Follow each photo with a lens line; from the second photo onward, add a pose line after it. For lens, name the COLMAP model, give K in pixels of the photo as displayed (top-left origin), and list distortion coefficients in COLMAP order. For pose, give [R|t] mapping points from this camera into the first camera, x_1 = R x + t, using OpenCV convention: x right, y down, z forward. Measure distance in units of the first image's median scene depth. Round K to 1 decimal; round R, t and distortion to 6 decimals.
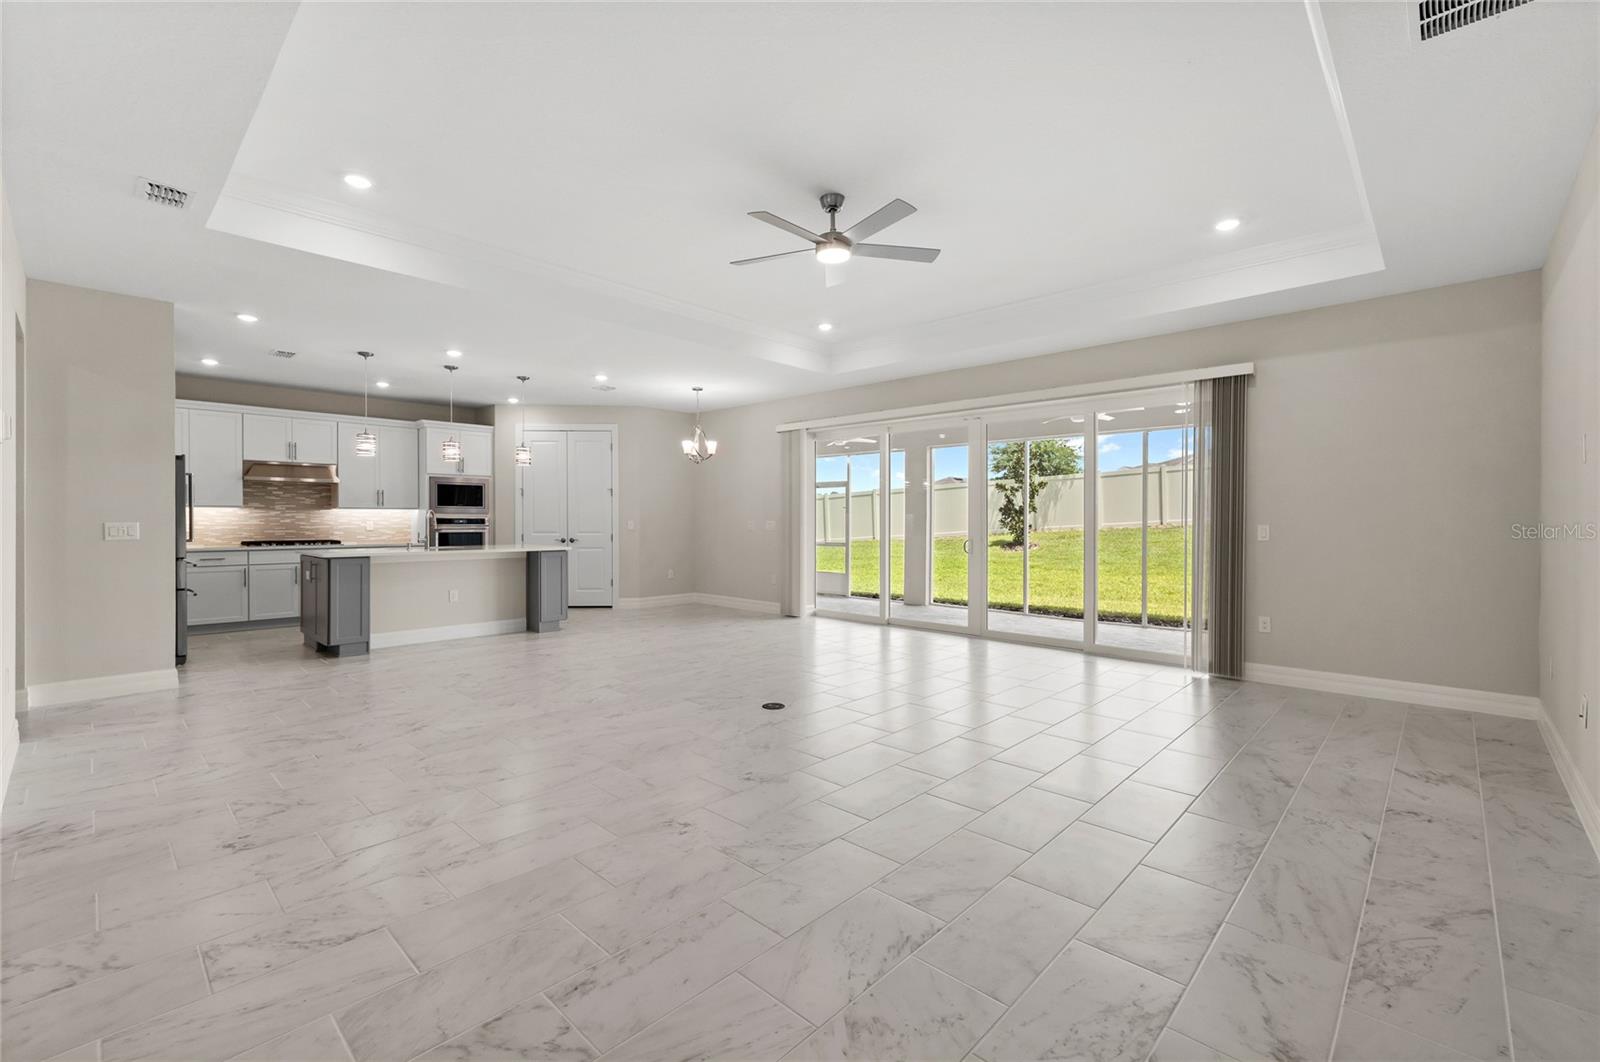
lens RADIAL K [[684.5, 0, 805.1], [0, 684.5, 527.4], [0, 0, 1]] dist [0.000817, 0.000418]
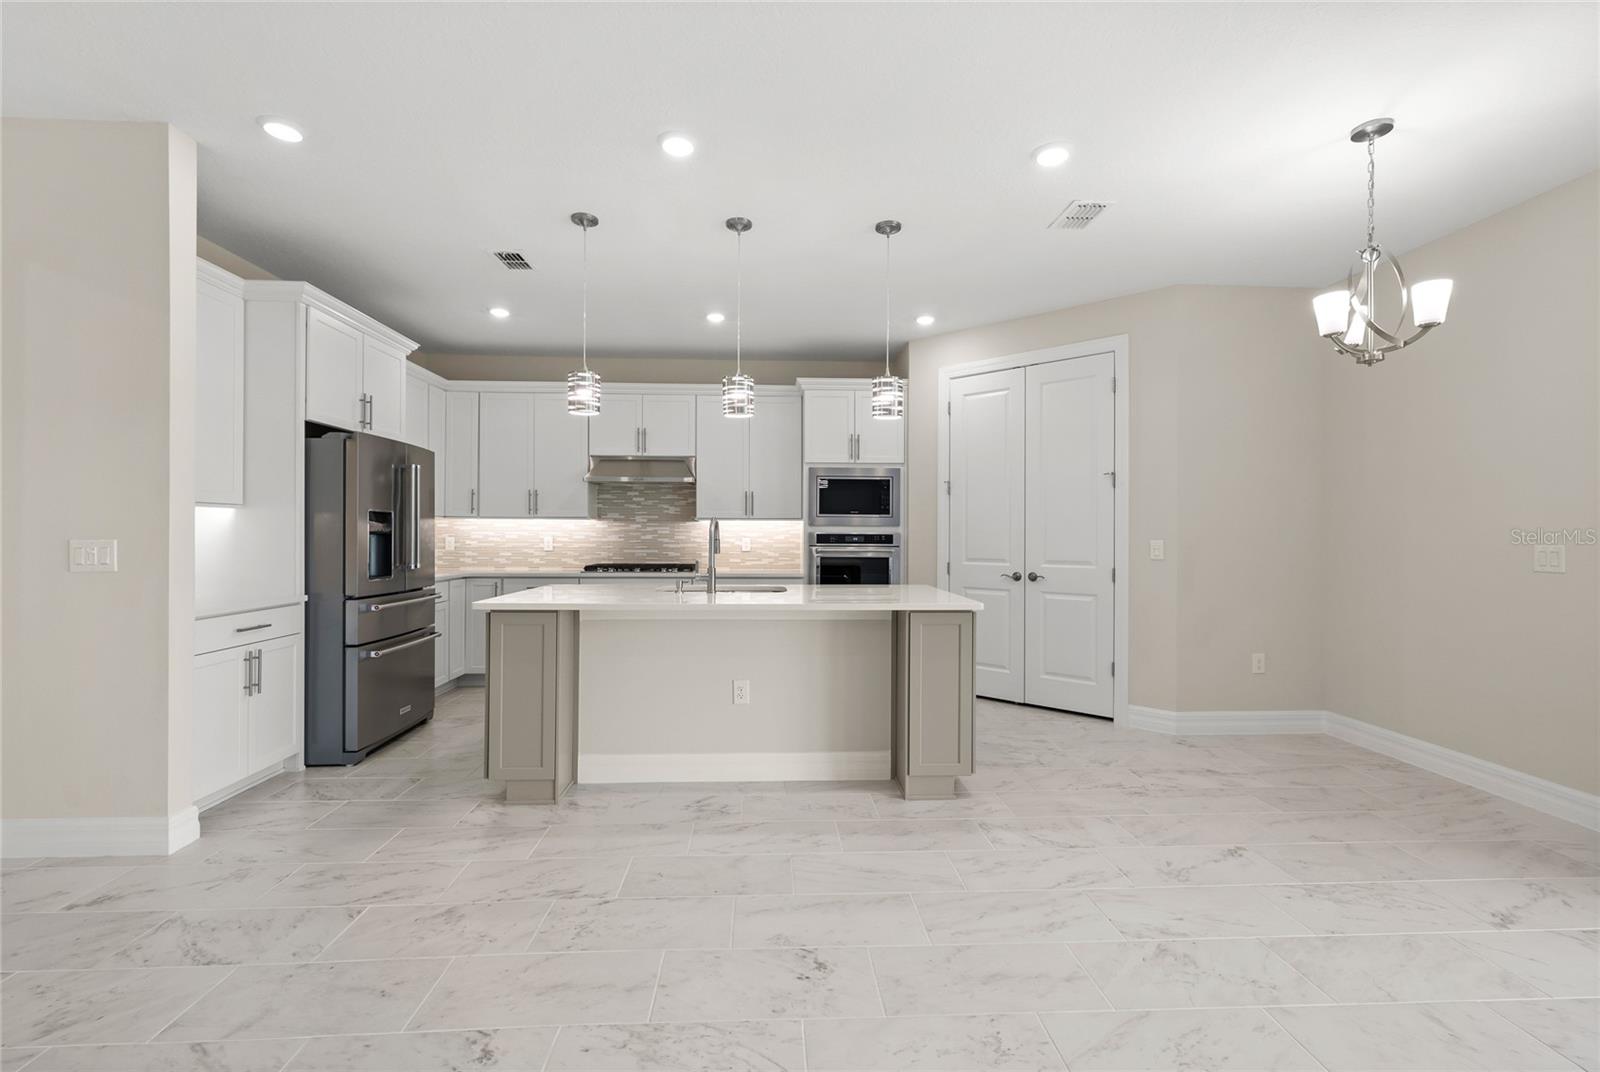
lens RADIAL K [[688.0, 0, 797.3], [0, 688.0, 536.8], [0, 0, 1]] dist [0.000683, 0.000161]
pose [[0.718535, 0.003668, -0.695481, -0.130887], [-0.011293, 0.999916, -0.006393, -0.007258], [0.695399, 0.012447, 0.718516, 0.612068]]
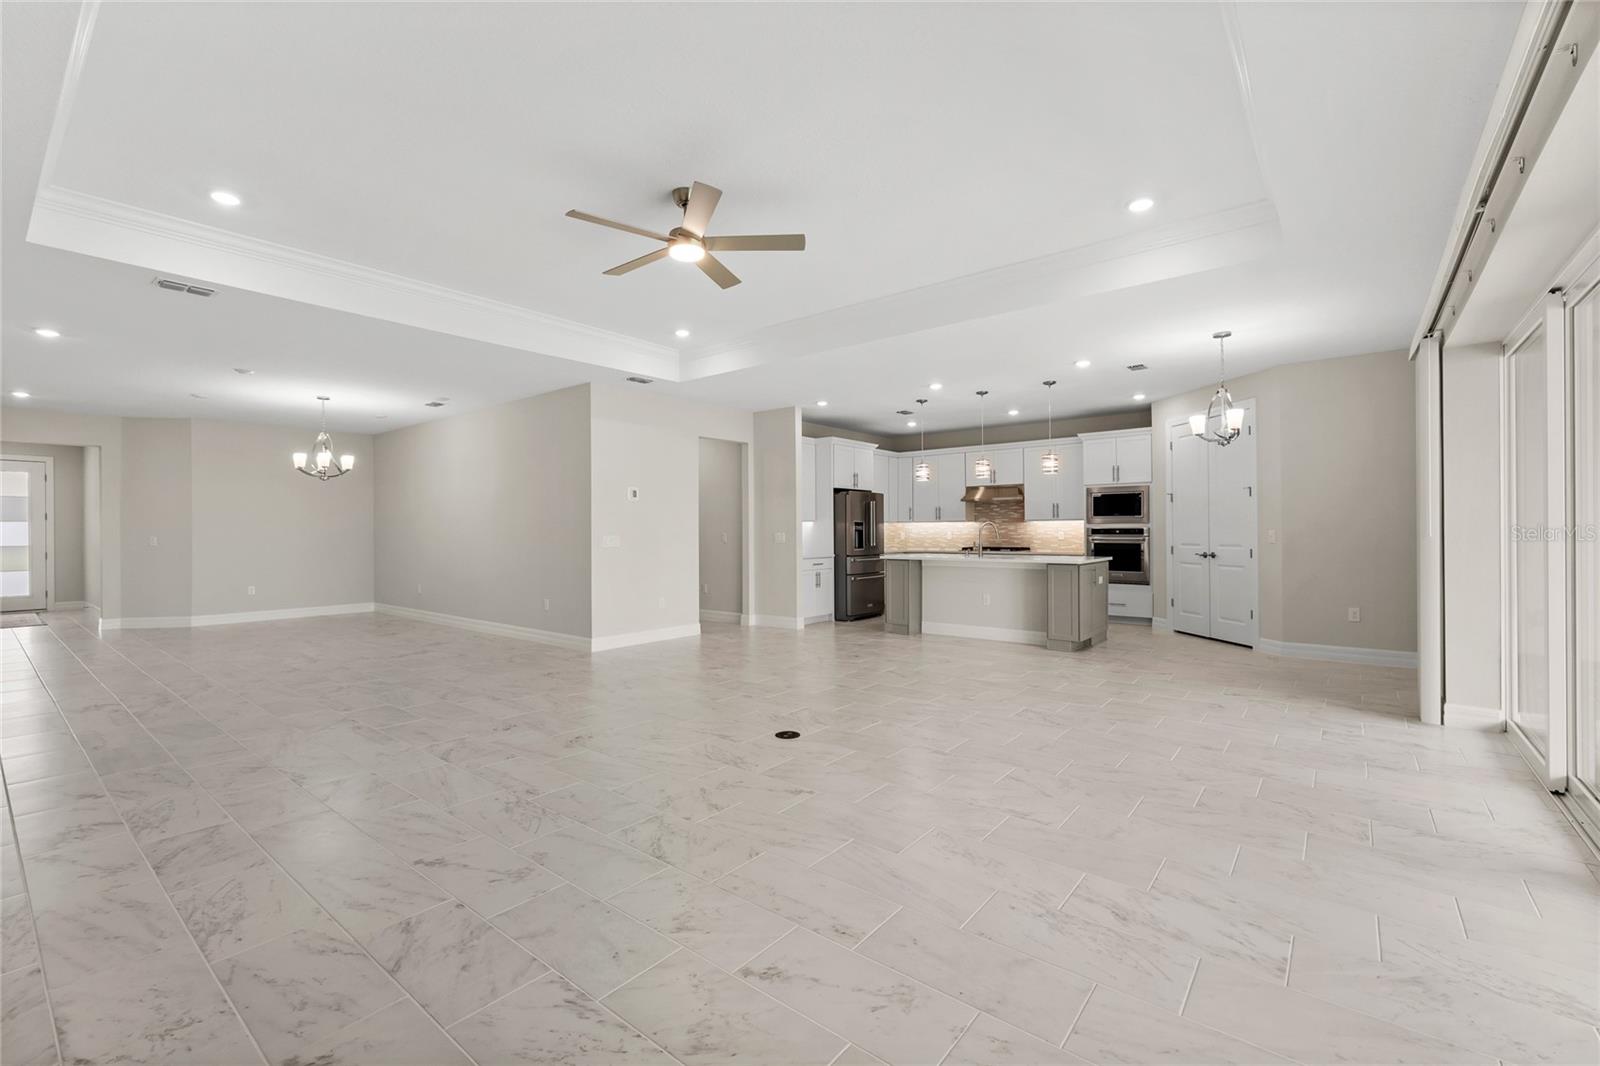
lens RADIAL K [[690.7, 0, 788.2], [0, 690.7, 531.0], [0, 0, 1]] dist [0.000553, -0.000146]
pose [[0.061563, -0.002147, -0.998101, 0.518741], [-0.005845, 0.999980, -0.002511, -0.005133], [0.998086, 0.005989, 0.061549, 0.558947]]
